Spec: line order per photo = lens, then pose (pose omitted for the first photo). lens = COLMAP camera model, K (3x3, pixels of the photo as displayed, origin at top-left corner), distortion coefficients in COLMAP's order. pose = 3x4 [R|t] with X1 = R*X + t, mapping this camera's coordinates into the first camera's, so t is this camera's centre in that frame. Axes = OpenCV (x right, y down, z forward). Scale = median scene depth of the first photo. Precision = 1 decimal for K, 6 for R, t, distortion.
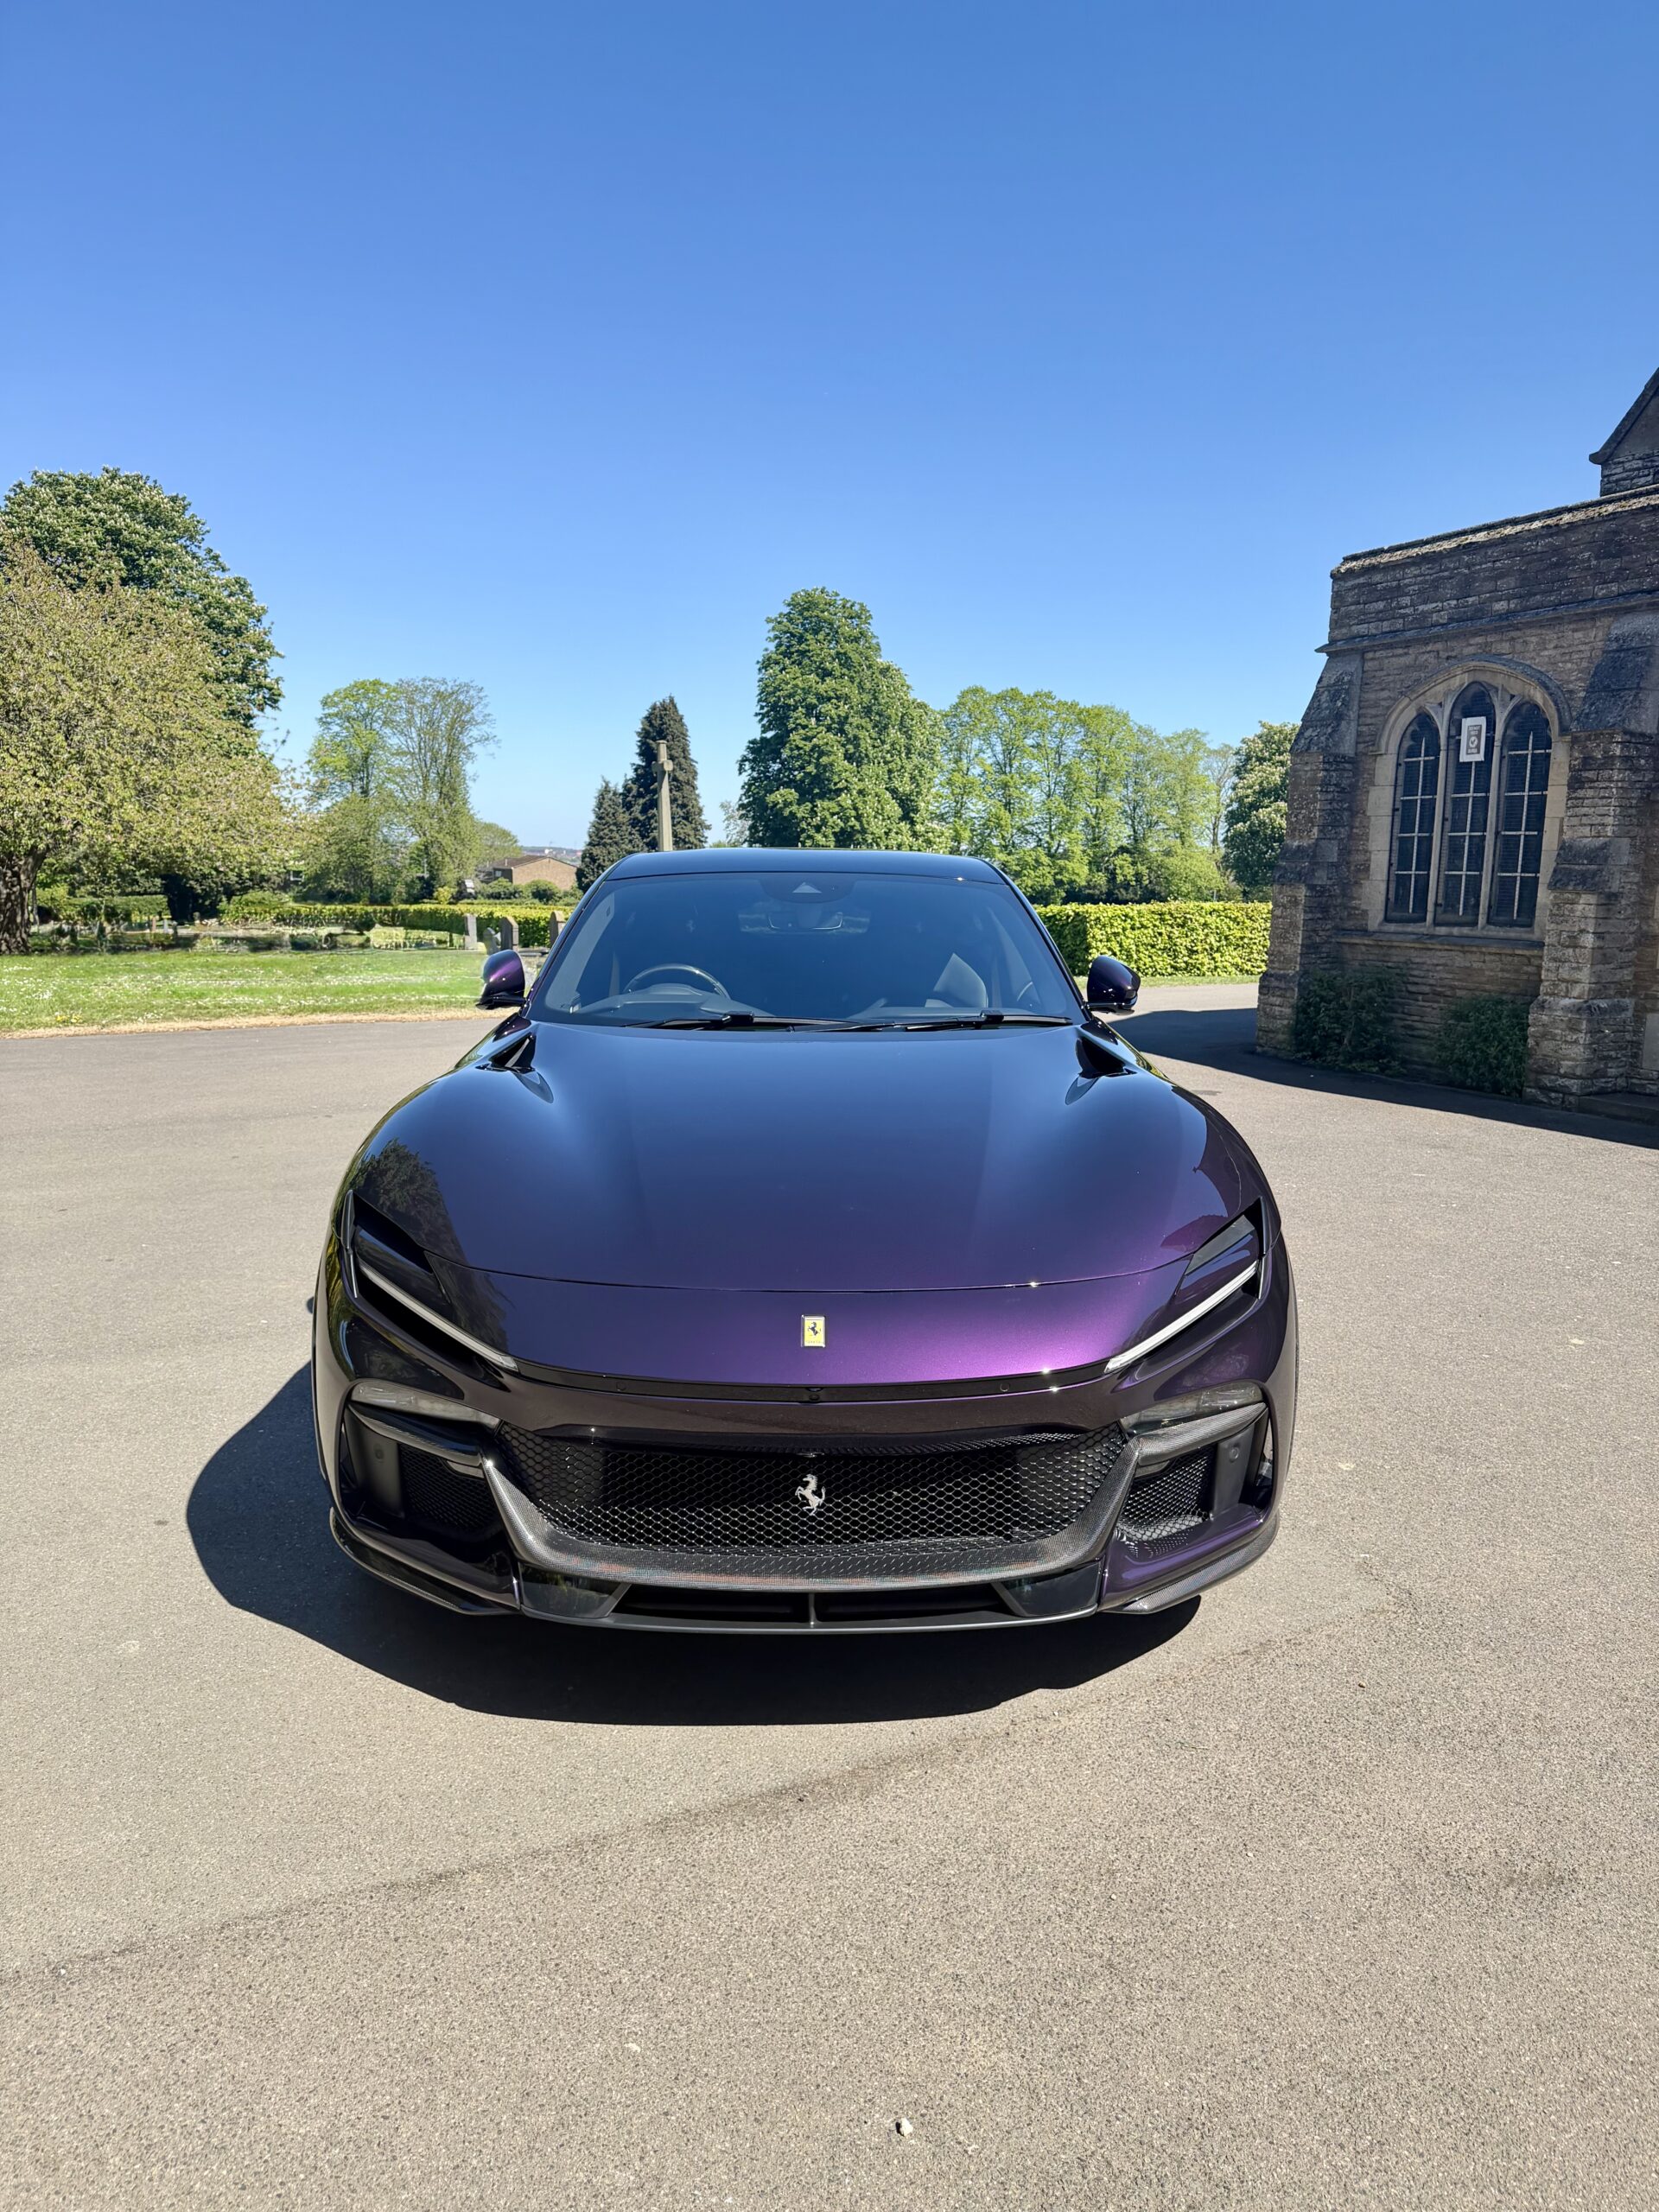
lens RADIAL K [[1555.7, 0, 820.0], [0, 1555.7, 1118.4], [0, 0, 1]] dist [0.051048, -0.086747]
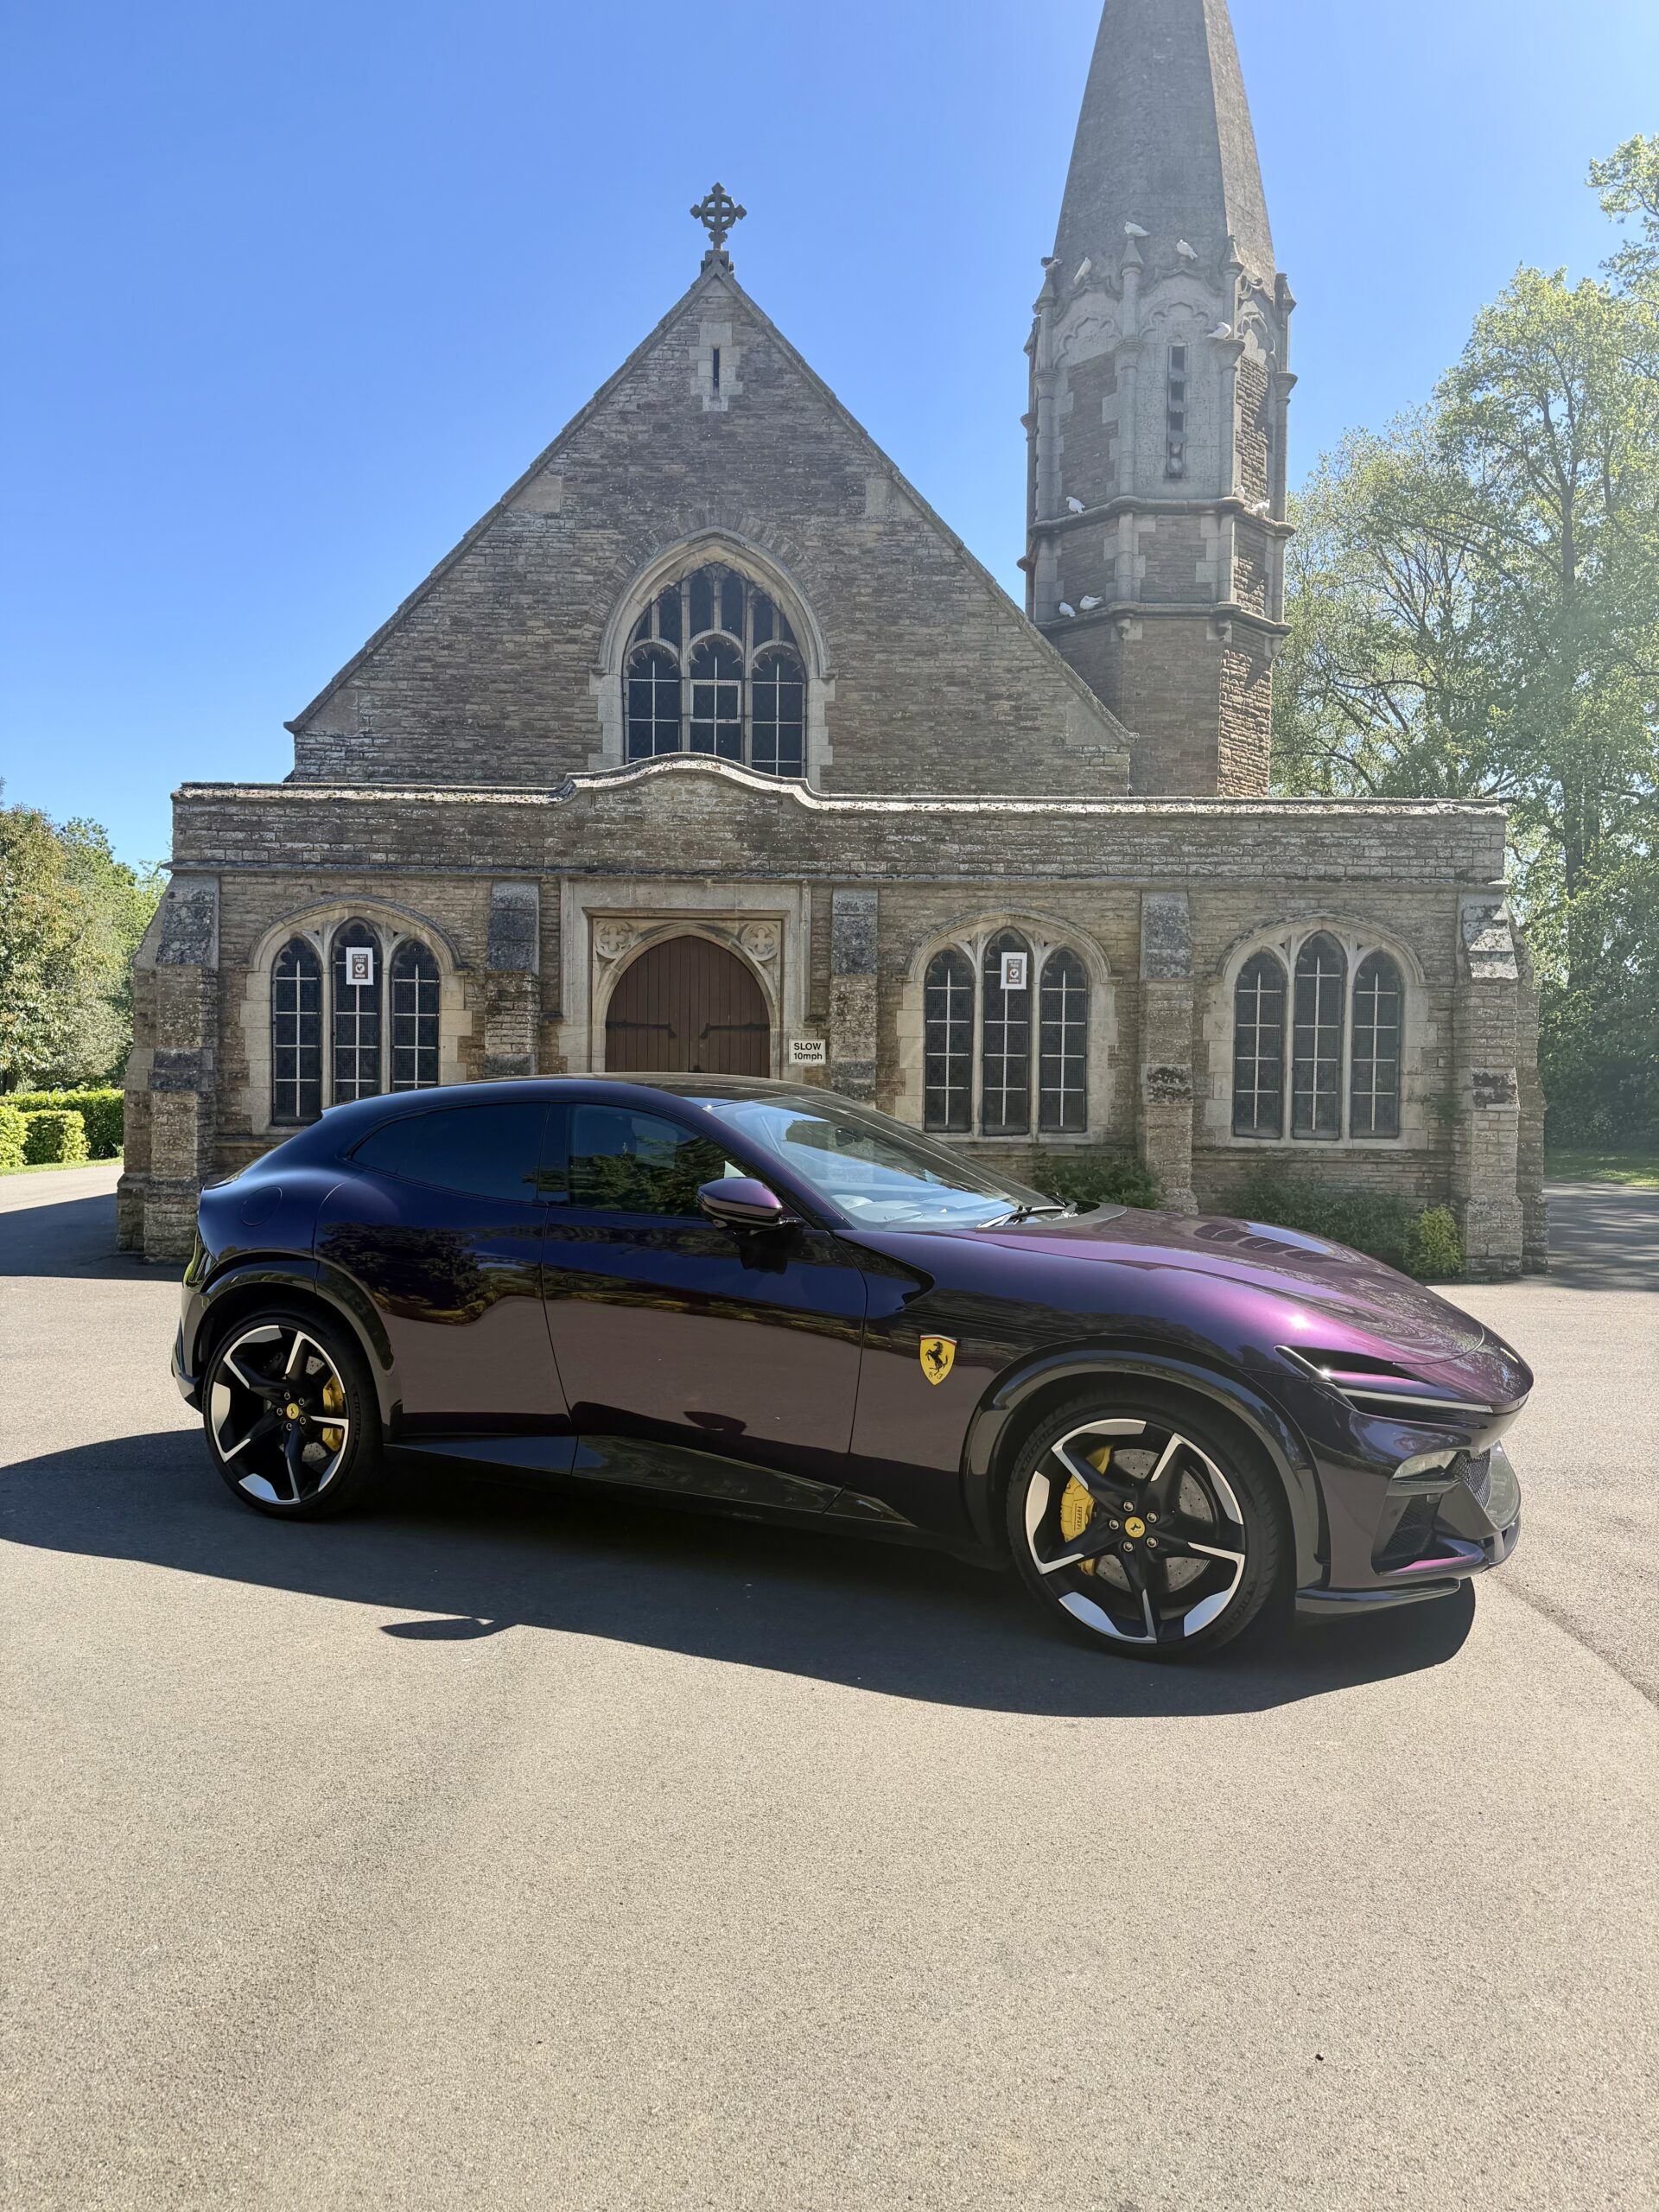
lens RADIAL K [[1555.7, 0, 866.9], [0, 1555.7, 1119.5], [0, 0, 1]] dist [0.051048, -0.086747]
pose [[0.423534, -0.030344, 0.905372, -0.448455], [0.137024, 0.990085, -0.030917, -0.042073], [-0.895457, 0.137152, 0.423493, 0.187377]]
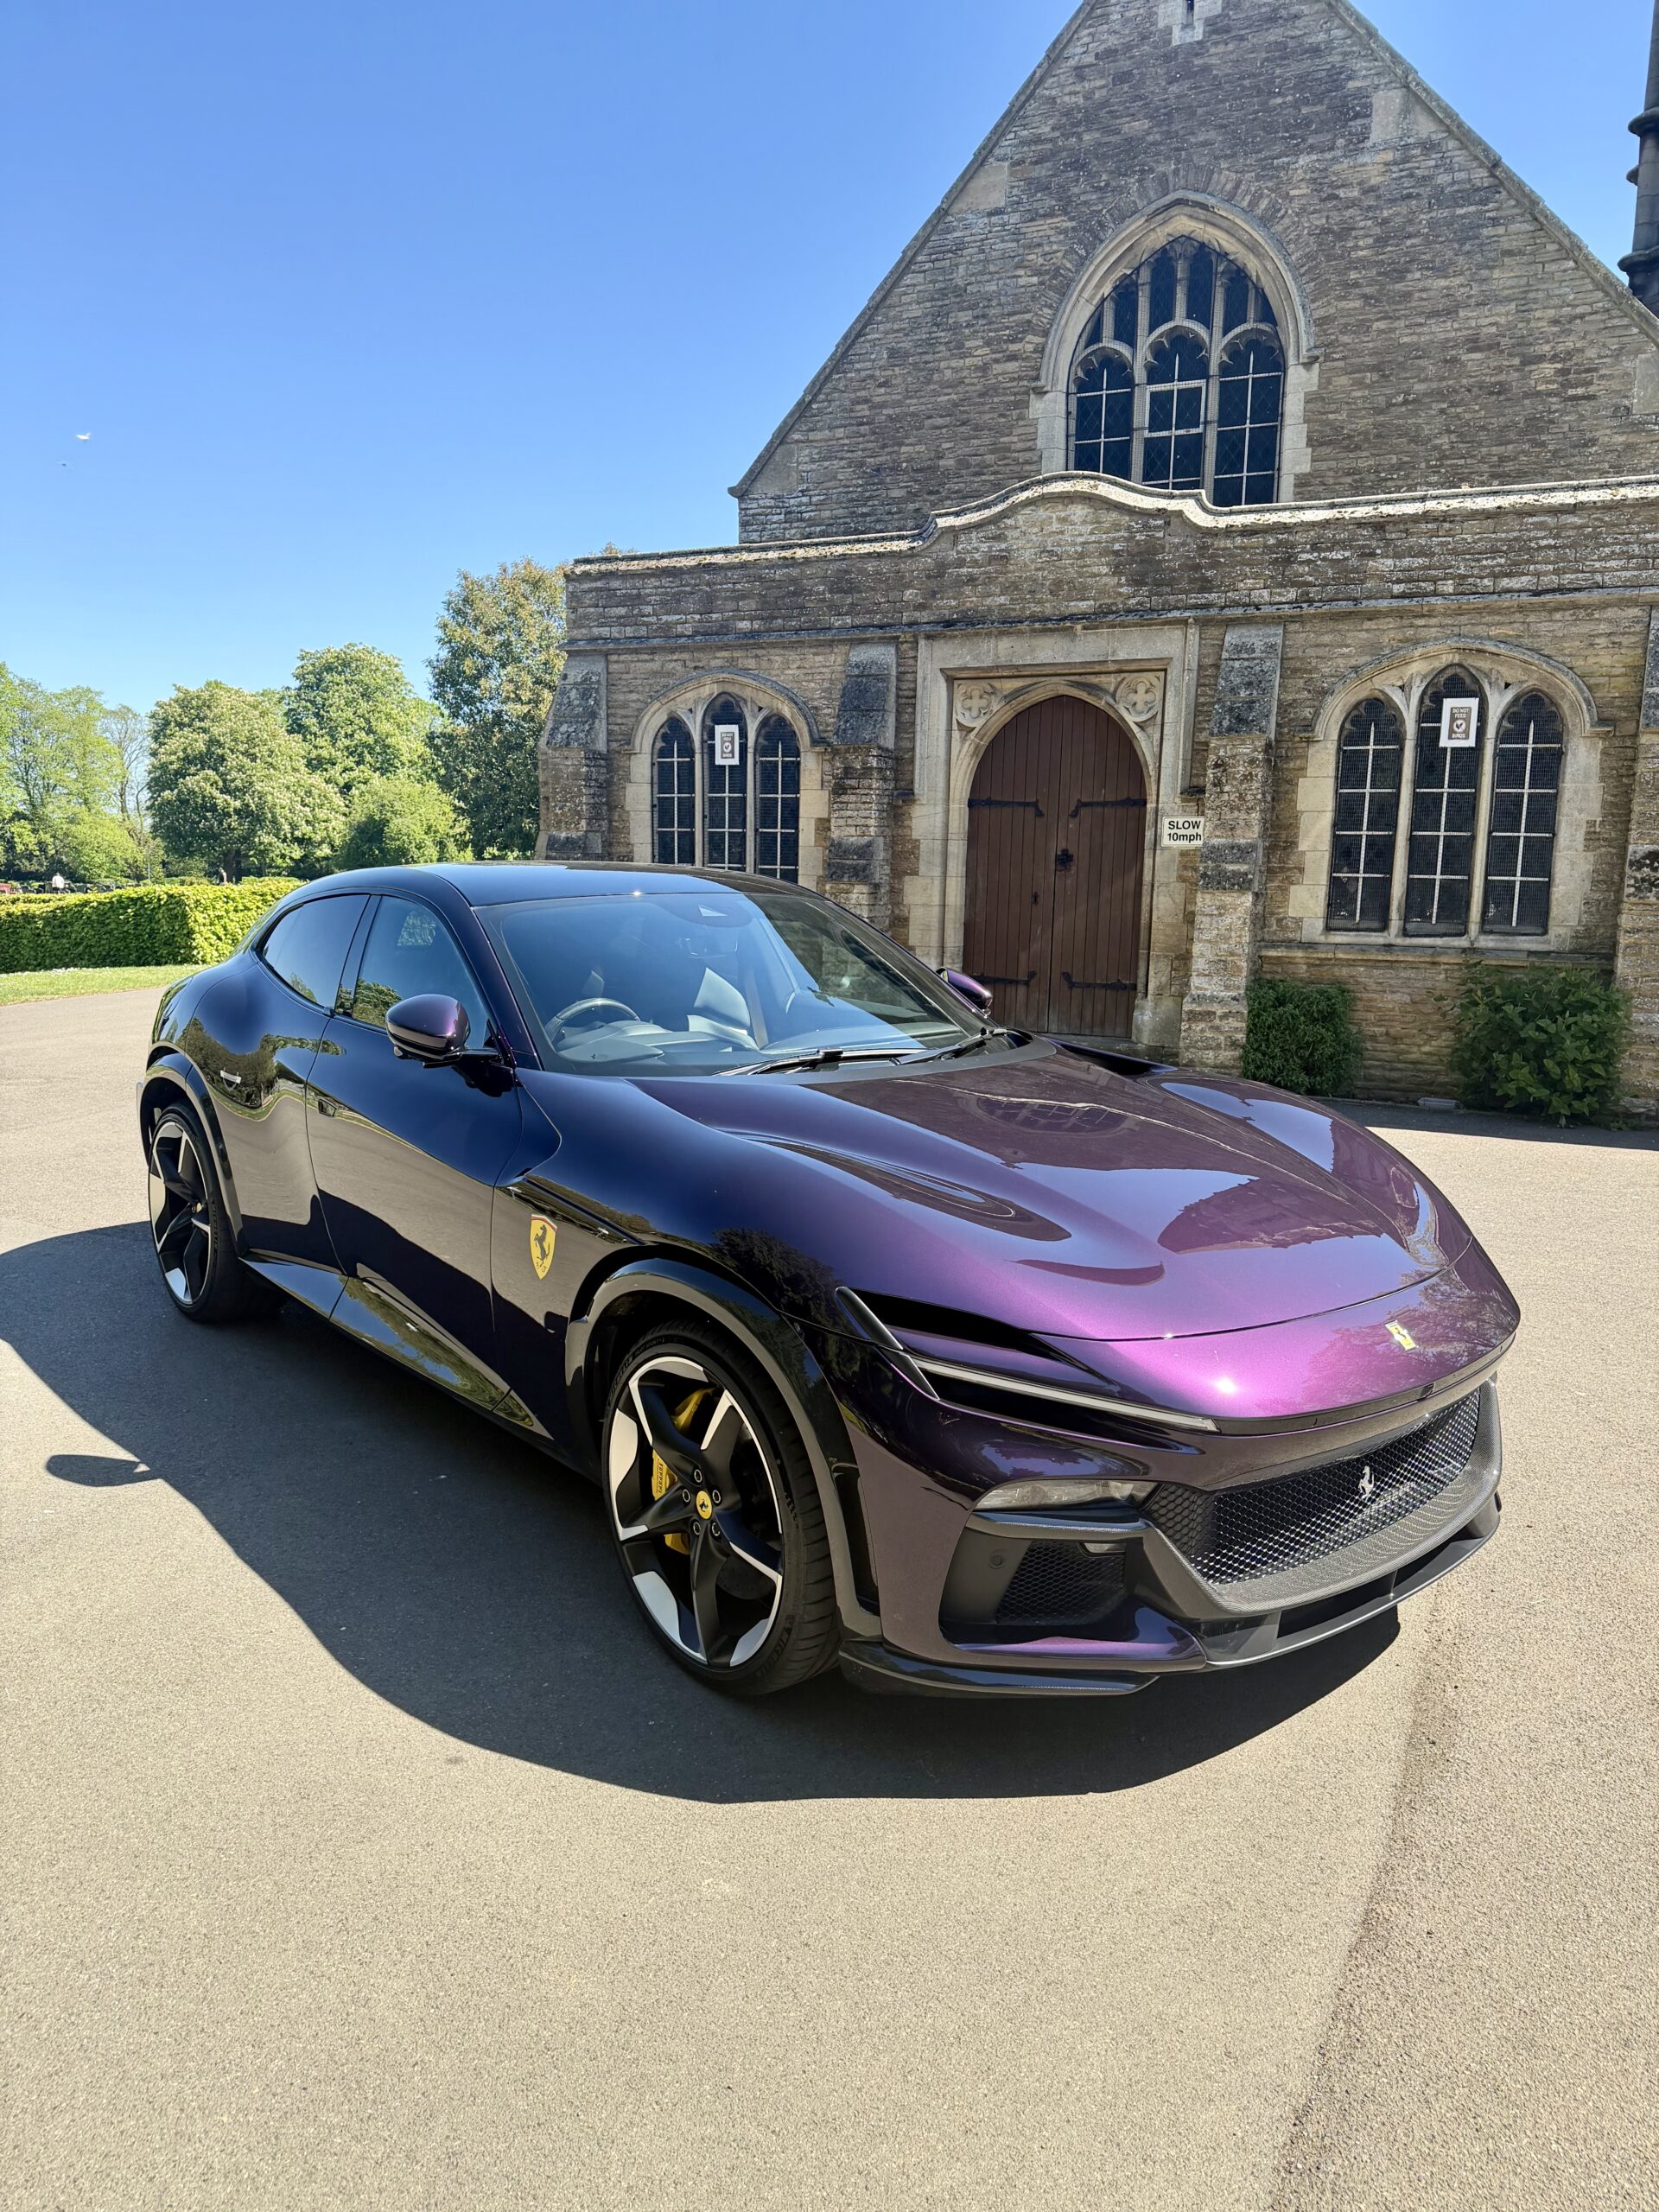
lens RADIAL K [[1555.7, 0, 826.1], [0, 1555.7, 1129.0], [0, 0, 1]] dist [0.051048, -0.086747]
pose [[0.787062, -0.108099, 0.607329, -0.220327], [0.092848, 0.994070, 0.056610, -0.025360], [-0.609847, 0.011833, 0.792431, 0.078961]]
